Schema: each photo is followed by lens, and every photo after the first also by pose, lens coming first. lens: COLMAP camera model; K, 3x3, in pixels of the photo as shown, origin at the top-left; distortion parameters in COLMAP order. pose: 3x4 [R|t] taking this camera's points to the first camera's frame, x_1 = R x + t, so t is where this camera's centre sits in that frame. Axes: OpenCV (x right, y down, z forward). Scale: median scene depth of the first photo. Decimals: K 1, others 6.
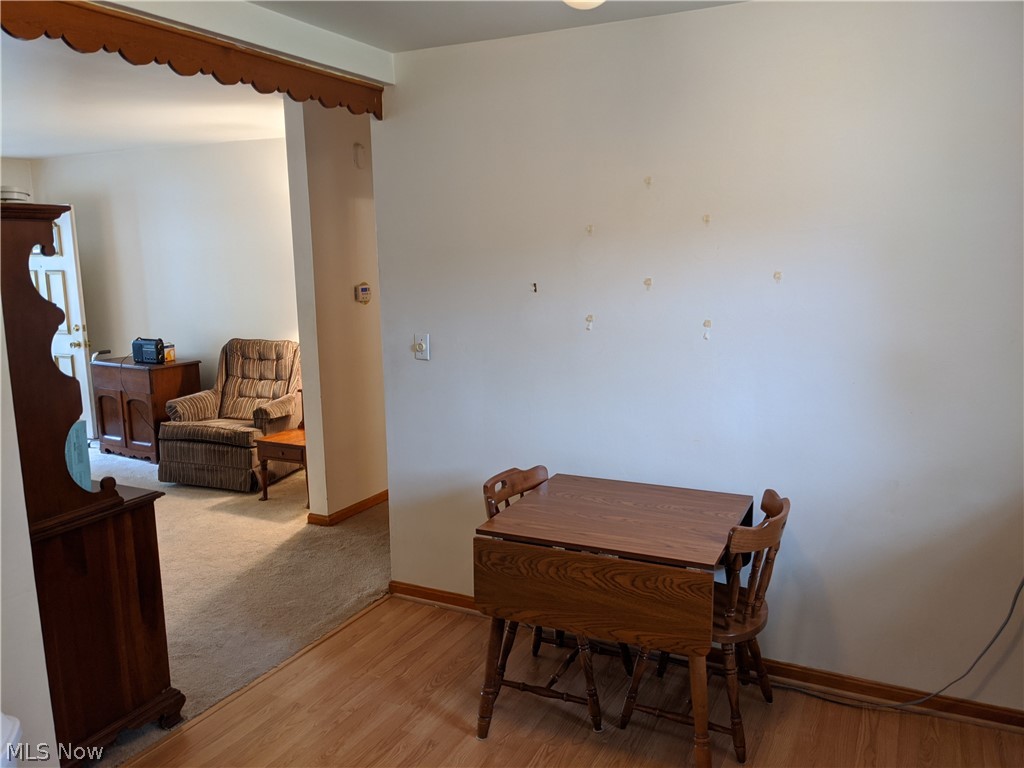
lens RADIAL K [[806.9, 0, 515.0], [0, 806.9, 388.8], [0, 0, 1]] dist [0.046534, -0.070944]
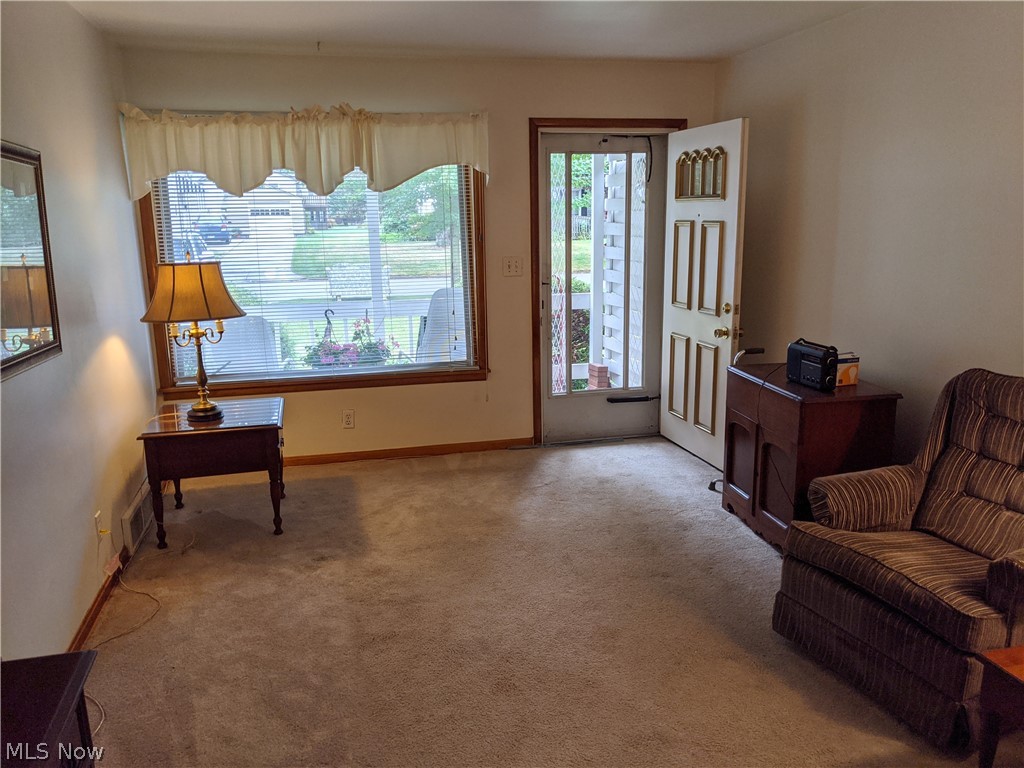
lens RADIAL K [[806.9, 0, 509.1], [0, 806.9, 391.1], [0, 0, 1]] dist [0.046534, -0.070944]
pose [[0.649674, 0.166644, -0.741723, -0.168412], [-0.119954, 0.985927, 0.116442, -0.071533], [0.750689, 0.013323, 0.660521, 0.478815]]
